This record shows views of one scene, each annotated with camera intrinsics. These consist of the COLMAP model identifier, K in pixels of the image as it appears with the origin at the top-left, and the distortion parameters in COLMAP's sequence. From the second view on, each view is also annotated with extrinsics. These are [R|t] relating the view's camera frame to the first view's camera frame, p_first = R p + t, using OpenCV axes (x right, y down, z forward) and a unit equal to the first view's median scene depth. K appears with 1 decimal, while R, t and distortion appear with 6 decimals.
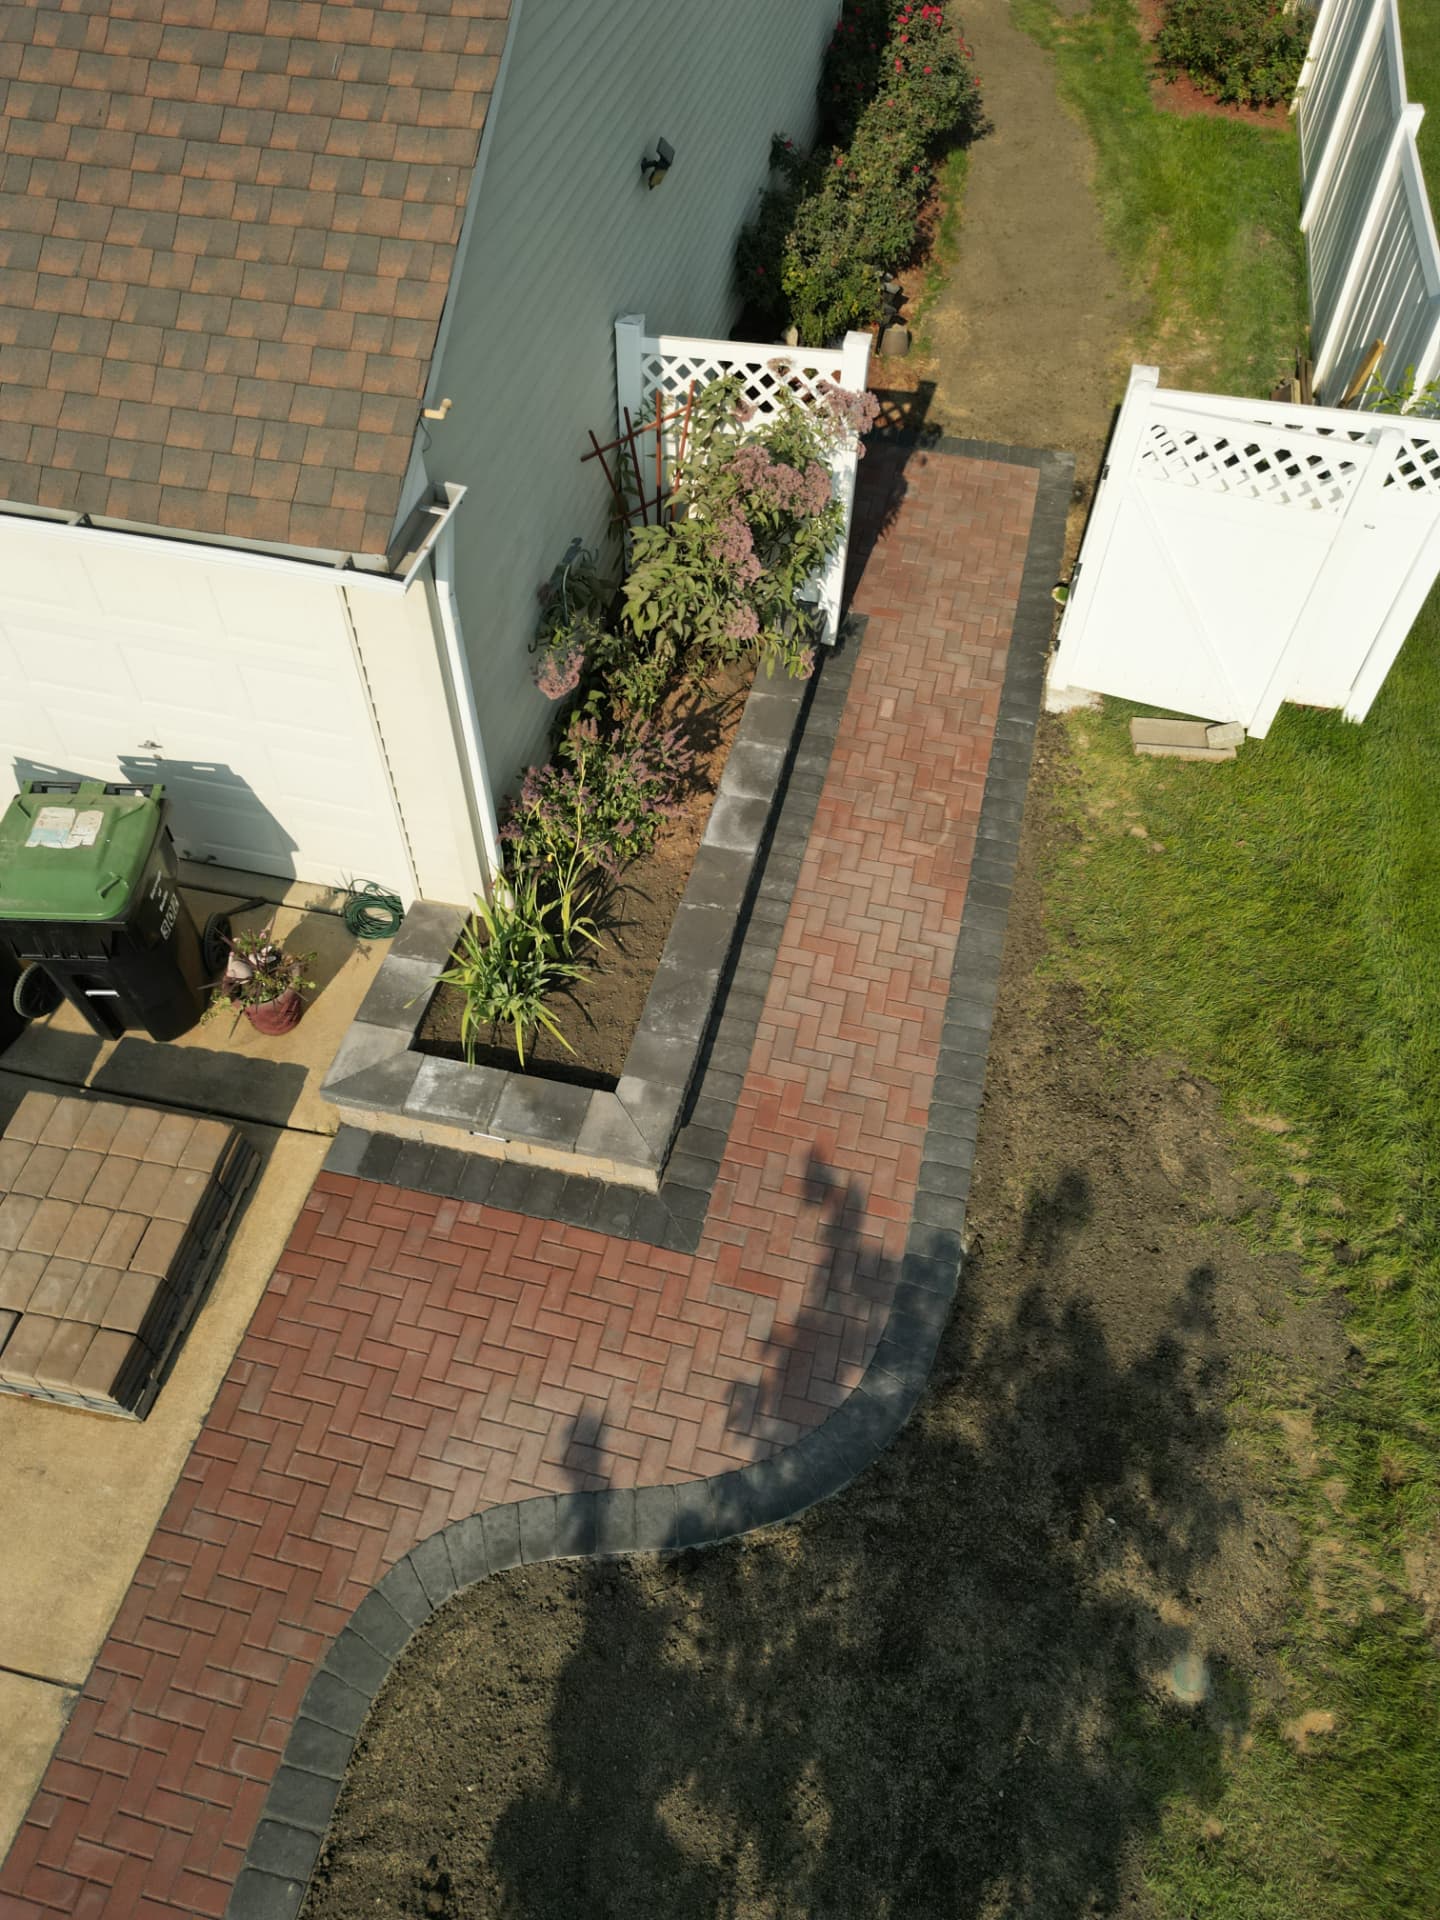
lens RADIAL K [[1354.7, 0, 712.9], [0, 1354.7, 961.9], [0, 0, 1]] dist [0.065595, -0.063550]
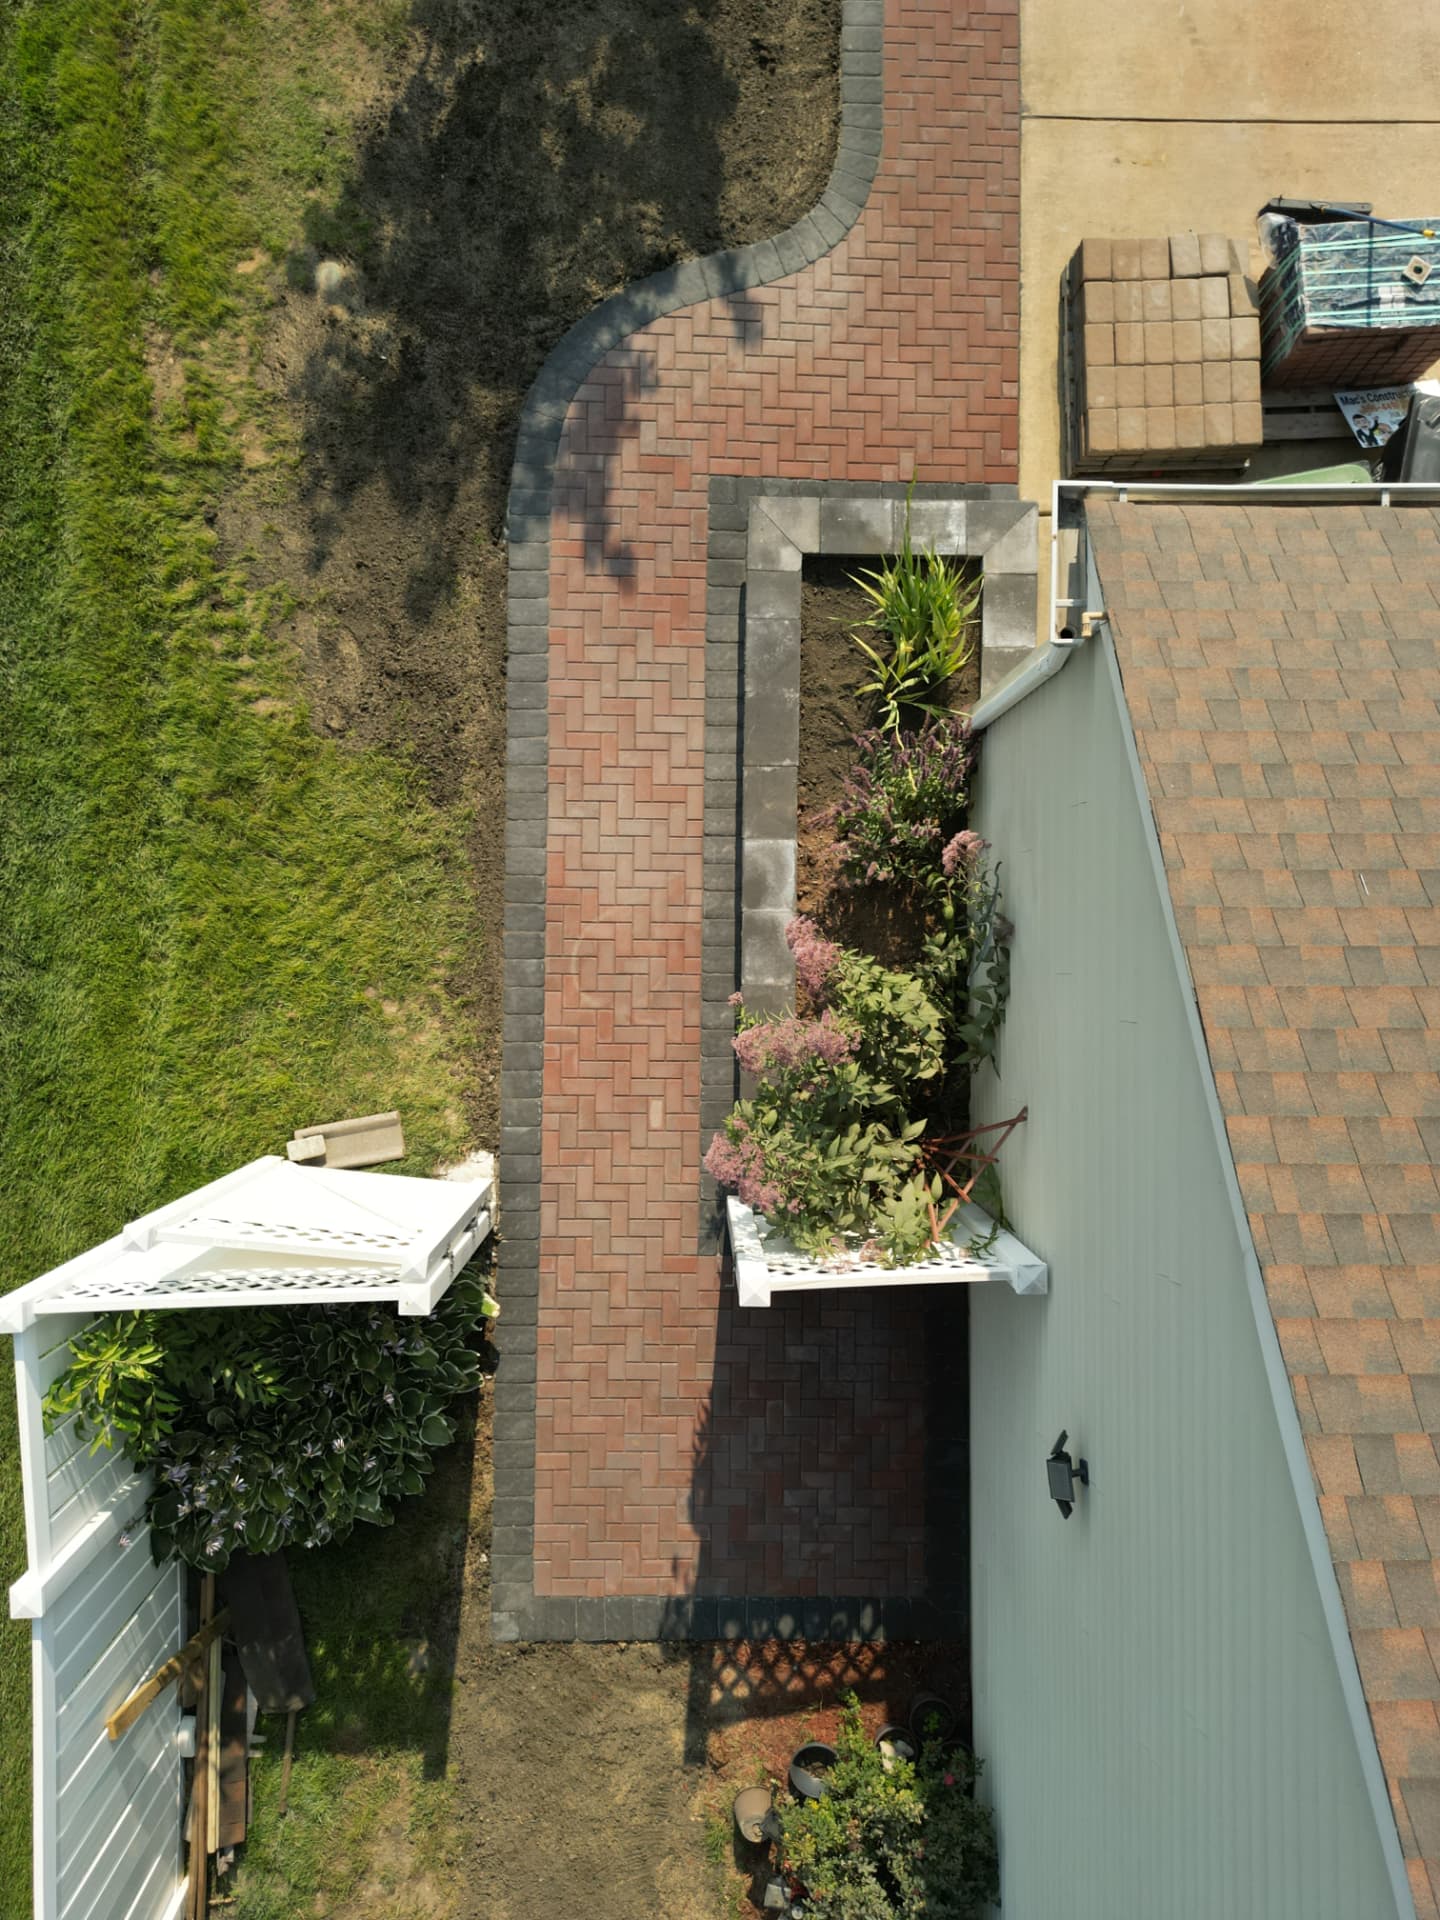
lens RADIAL K [[1354.7, 0, 712.9], [0, 1354.7, 961.9], [0, 0, 1]] dist [0.065595, -0.063550]
pose [[-0.973883, 0.223861, -0.037919, 0.139401], [-0.199895, -0.766168, 0.610760, -0.956092], [0.107673, 0.602389, 0.790907, 0.259688]]
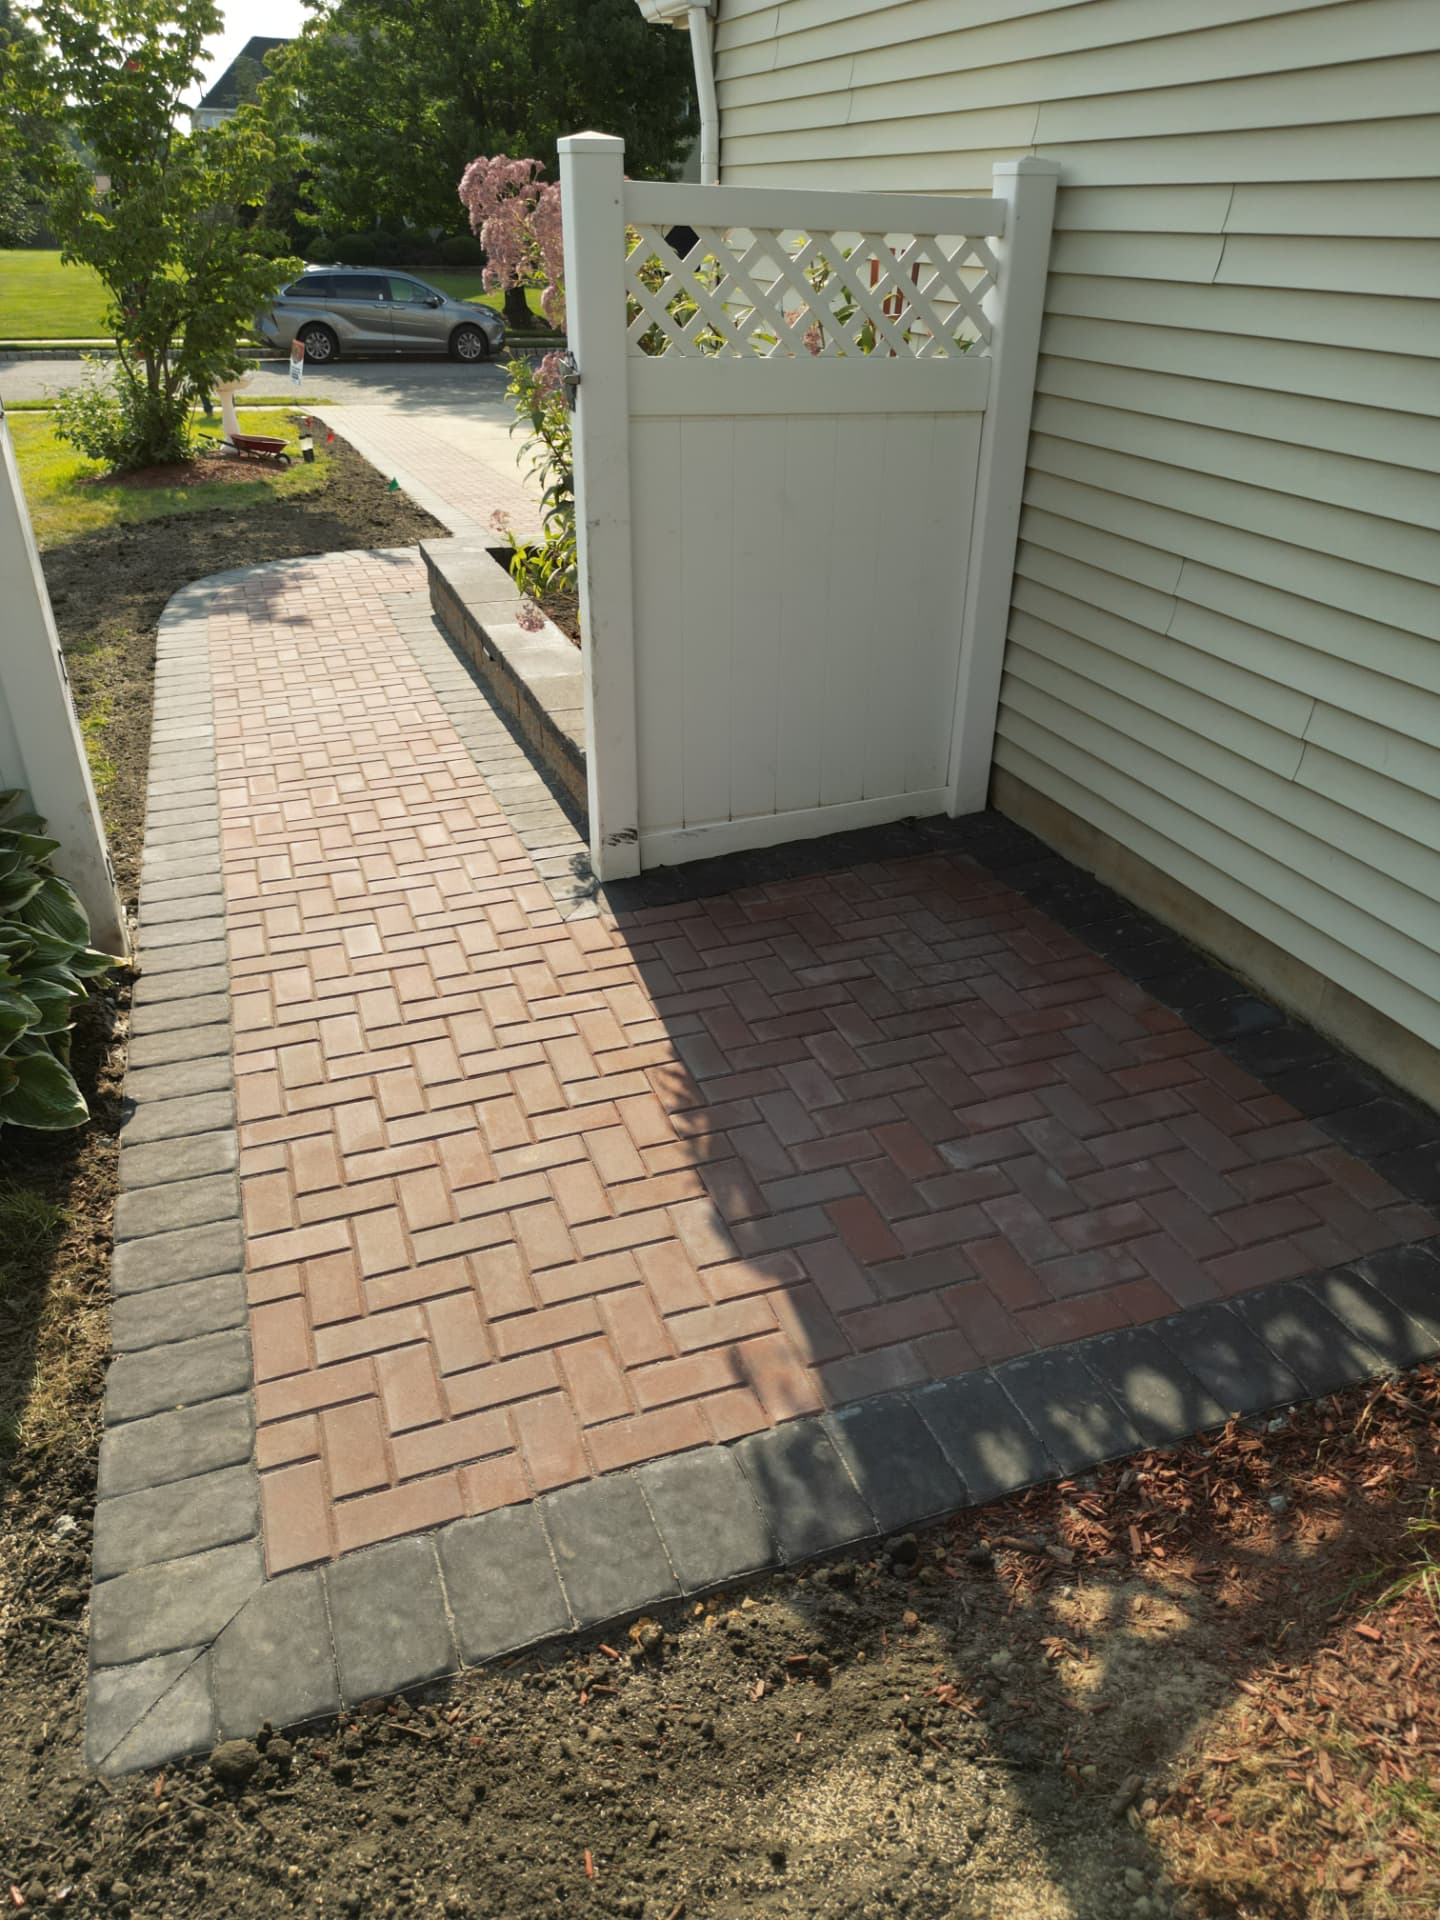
lens RADIAL K [[1354.7, 0, 712.9], [0, 1354.7, 961.9], [0, 0, 1]] dist [0.065595, -0.063550]
pose [[-0.842404, 0.241047, -0.481925, 0.425429], [-0.436986, 0.217683, 0.872730, -0.966474], [0.315276, 0.945786, -0.078043, 1.554508]]
